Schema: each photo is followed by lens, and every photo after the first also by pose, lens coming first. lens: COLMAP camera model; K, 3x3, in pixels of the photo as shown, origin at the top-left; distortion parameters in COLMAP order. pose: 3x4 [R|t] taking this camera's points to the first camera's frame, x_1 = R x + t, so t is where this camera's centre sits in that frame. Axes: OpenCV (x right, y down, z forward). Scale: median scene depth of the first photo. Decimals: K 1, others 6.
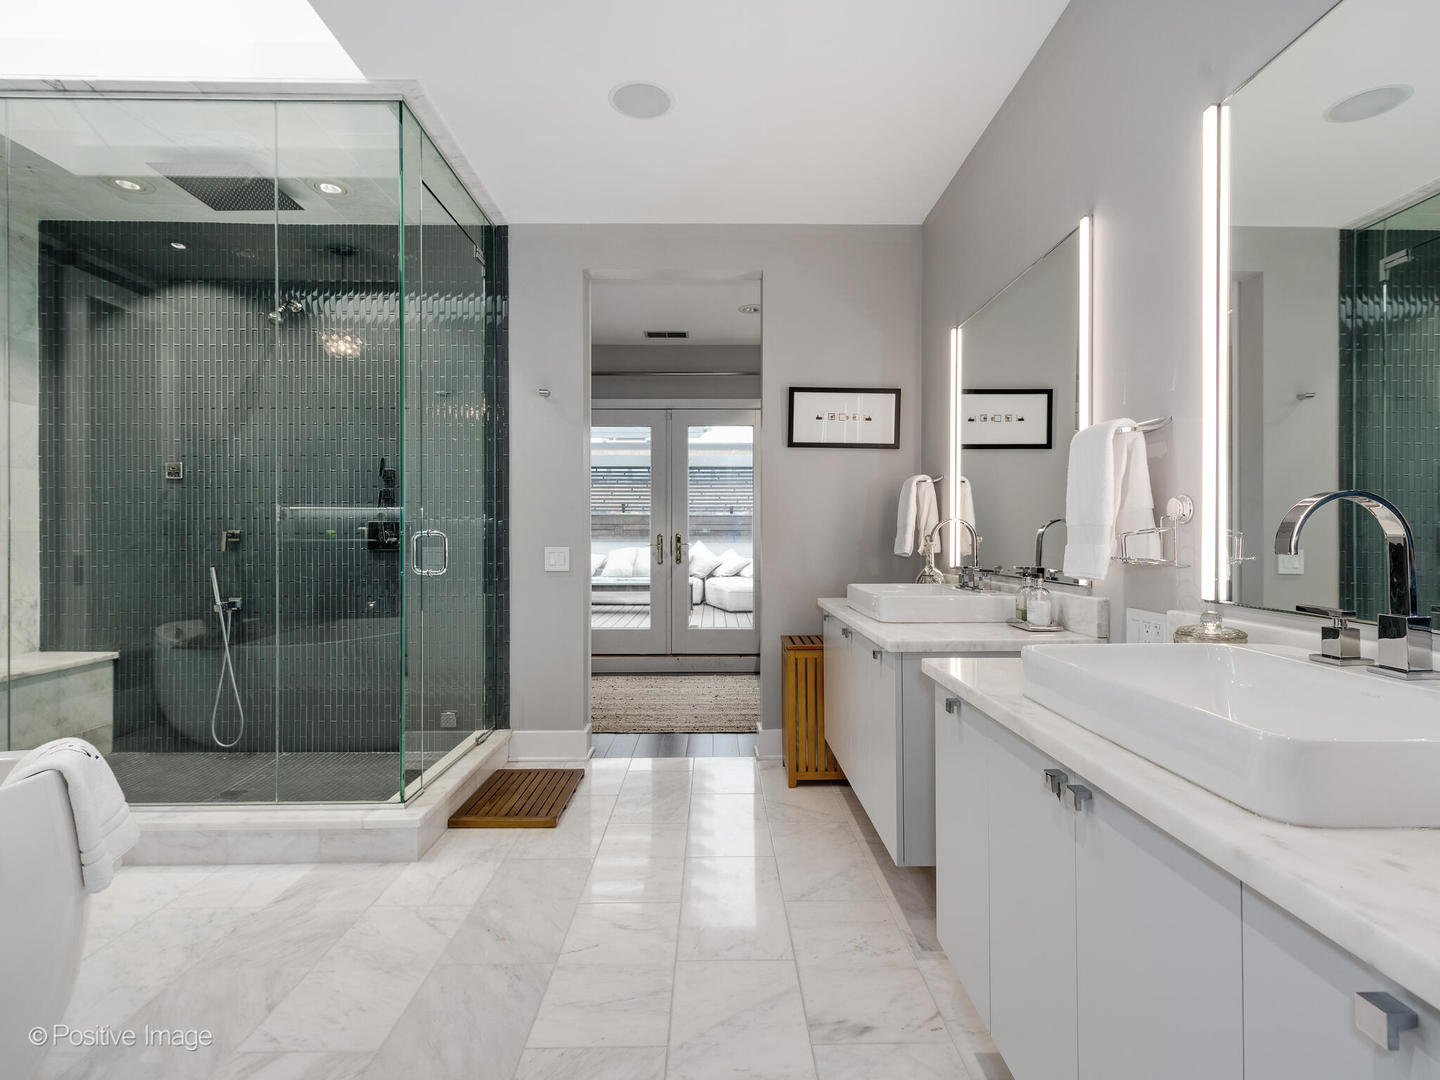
lens RADIAL K [[727.9, 0, 717.7], [0, 727.9, 540.2], [0, 0, 1]] dist [0.016687, 0.001664]
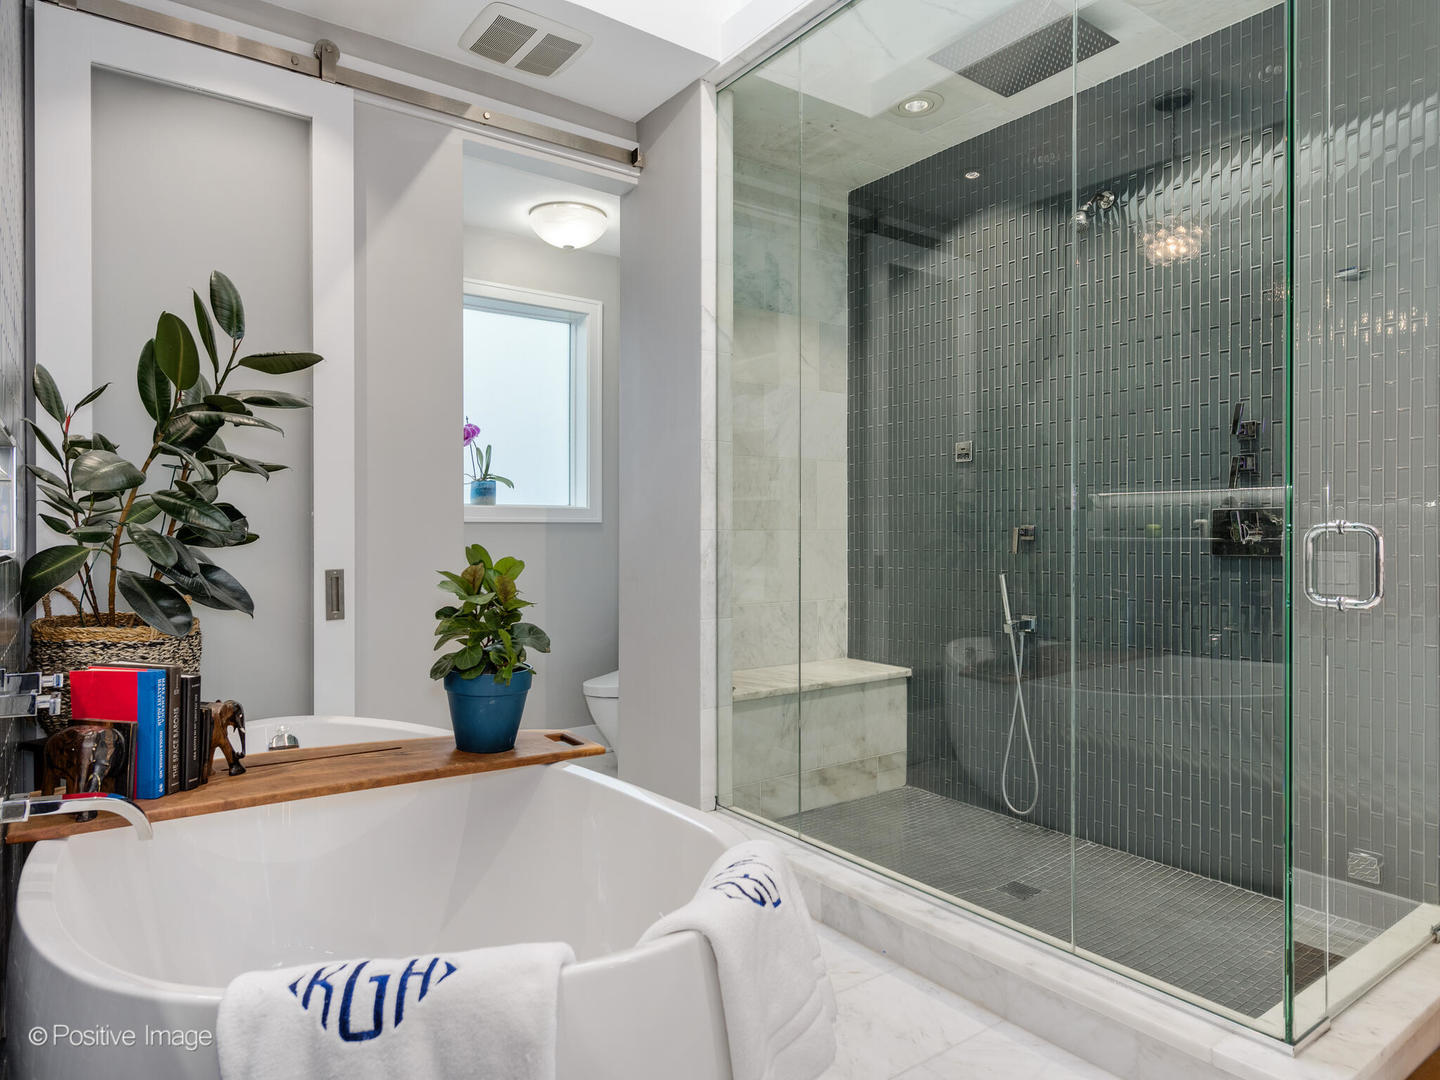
lens RADIAL K [[882.4, 0, 713.5], [0, 882.4, 536.6], [0, 0, 1]] dist [0.007561, -0.009062]
pose [[0.583586, 0.001713, -0.812050, -0.115675], [-0.002647, 0.999996, 0.000208, -0.001589], [0.812047, 0.002028, 0.583588, 0.215585]]
